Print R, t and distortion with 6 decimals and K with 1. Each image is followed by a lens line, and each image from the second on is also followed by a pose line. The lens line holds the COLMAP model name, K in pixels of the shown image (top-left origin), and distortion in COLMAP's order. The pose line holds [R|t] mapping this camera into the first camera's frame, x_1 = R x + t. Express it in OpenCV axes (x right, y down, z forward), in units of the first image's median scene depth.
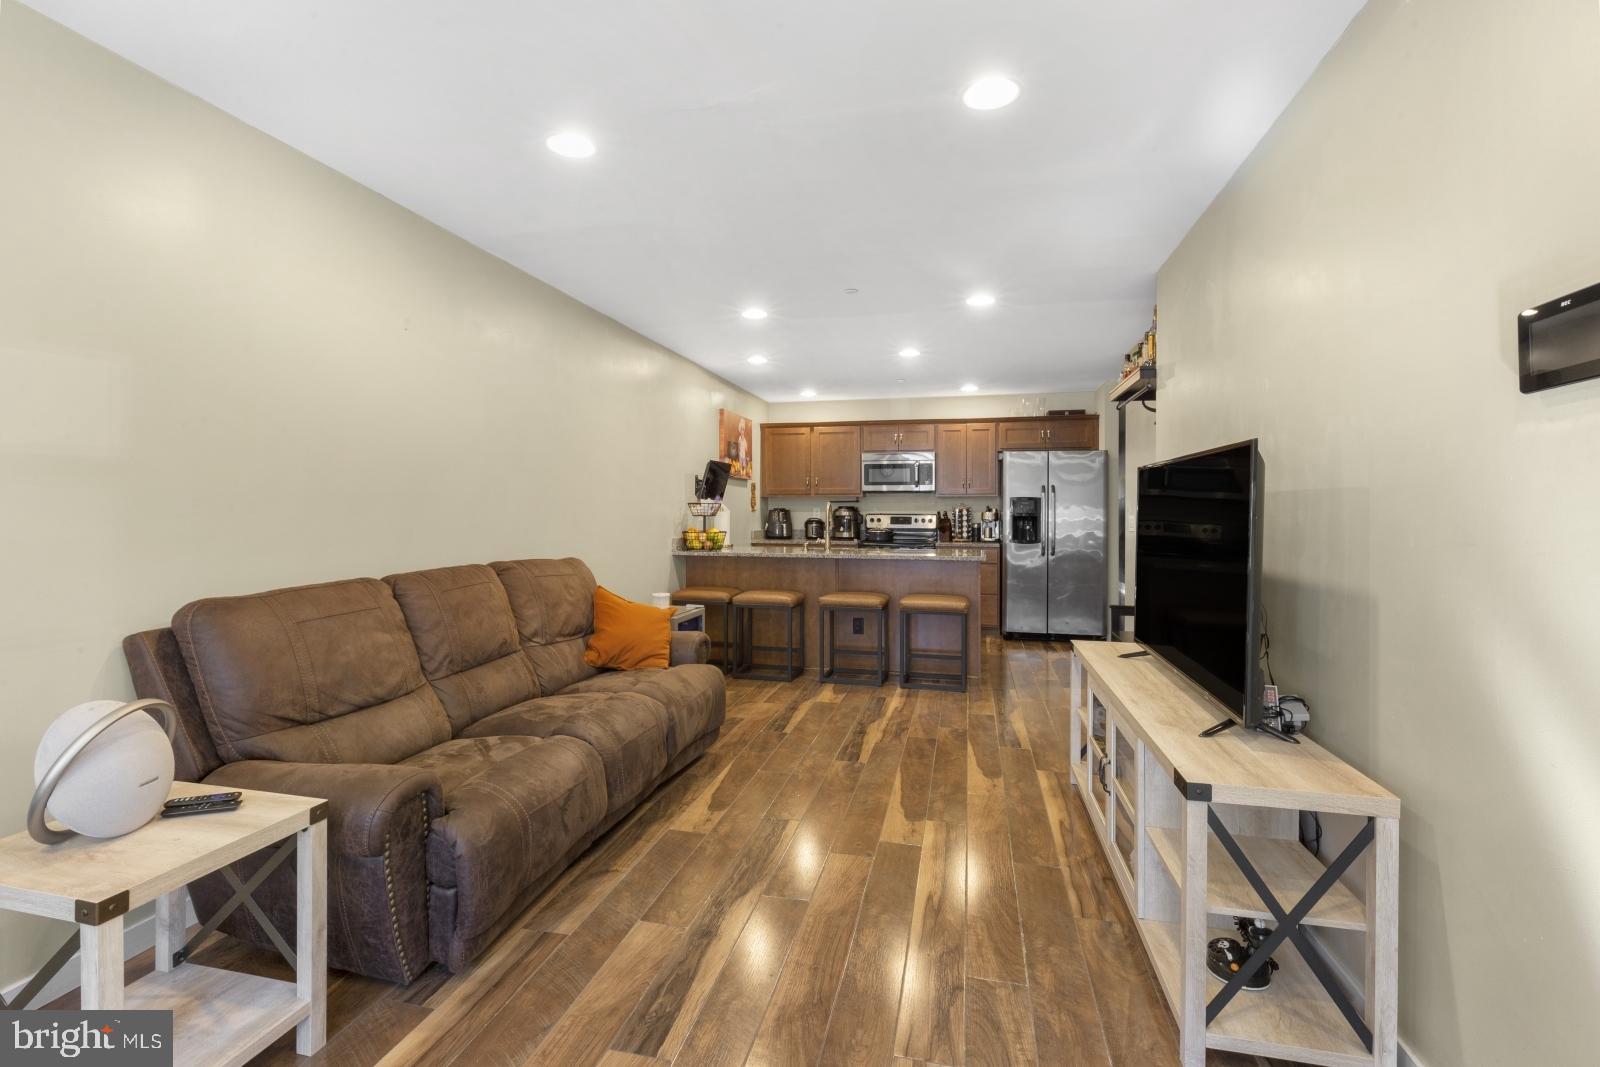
lens RADIAL K [[724.8, 0, 801.3], [0, 724.8, 517.2], [0, 0, 1]] dist [0.000291, -0.000037]
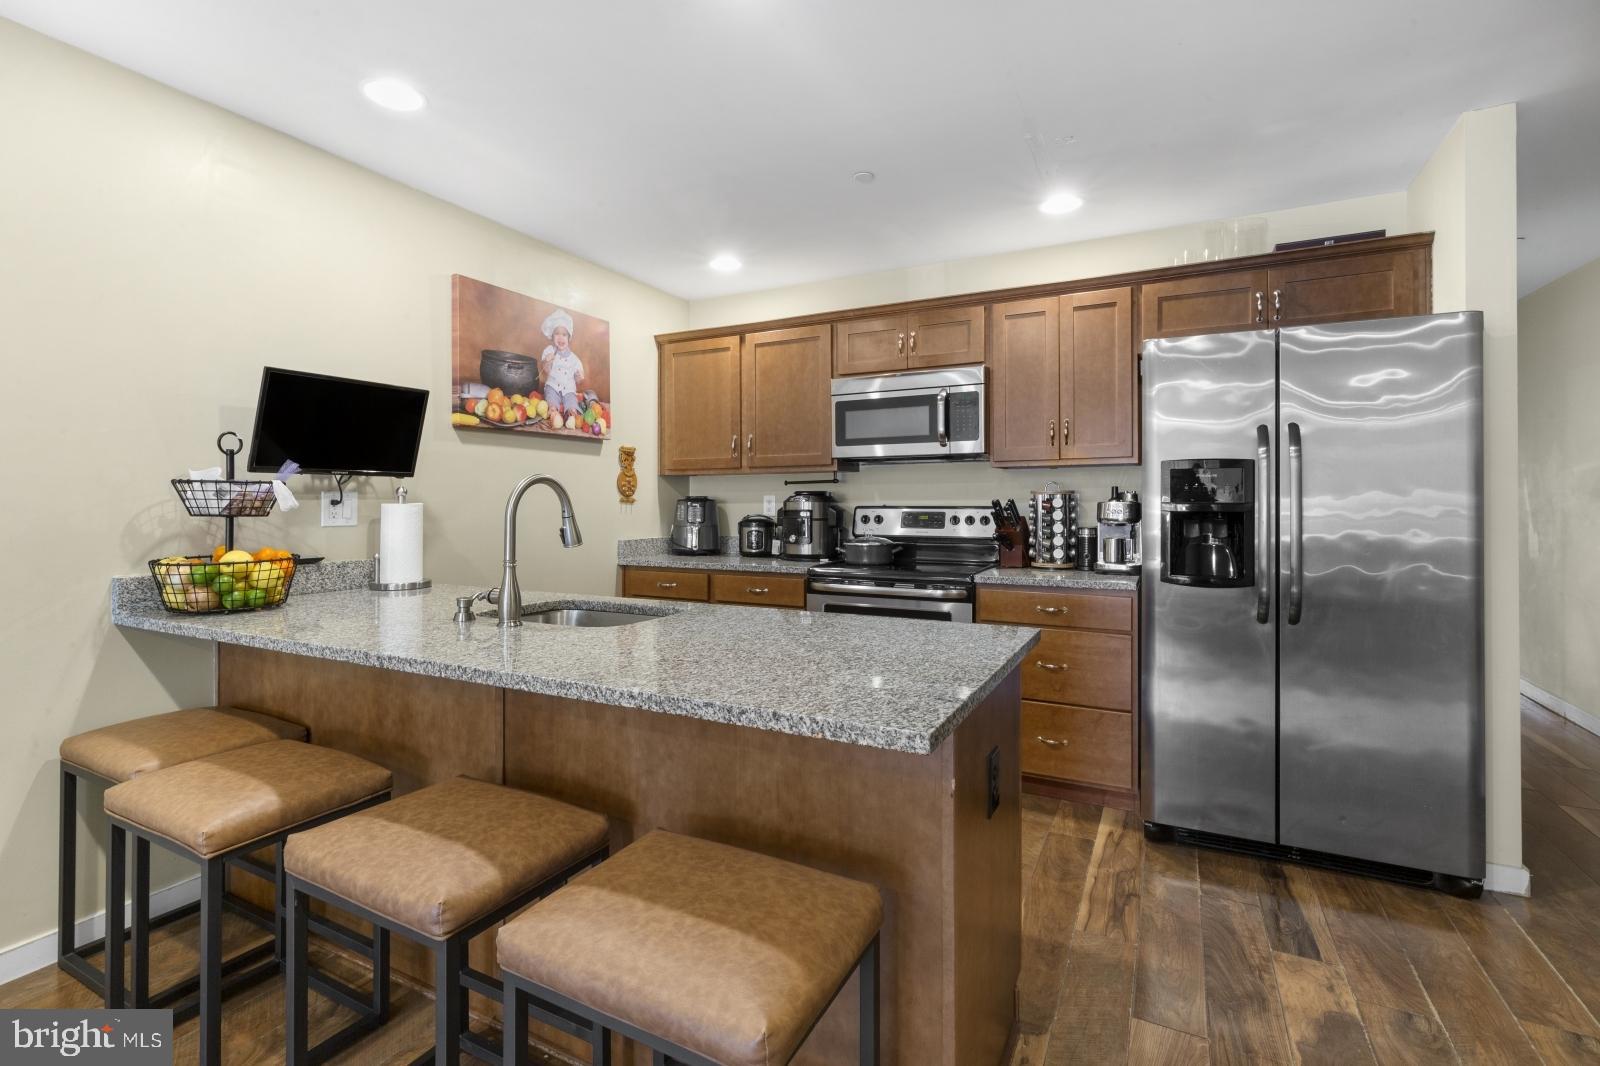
lens RADIAL K [[733.0, 0, 788.8], [0, 733.0, 505.4], [0, 0, 1]] dist [0.001898, -0.000152]
pose [[0.967634, -0.004774, -0.252311, 0.180457], [0.003877, 0.999984, -0.004050, -0.003568], [0.252326, 0.002941, 0.967638, 0.535810]]
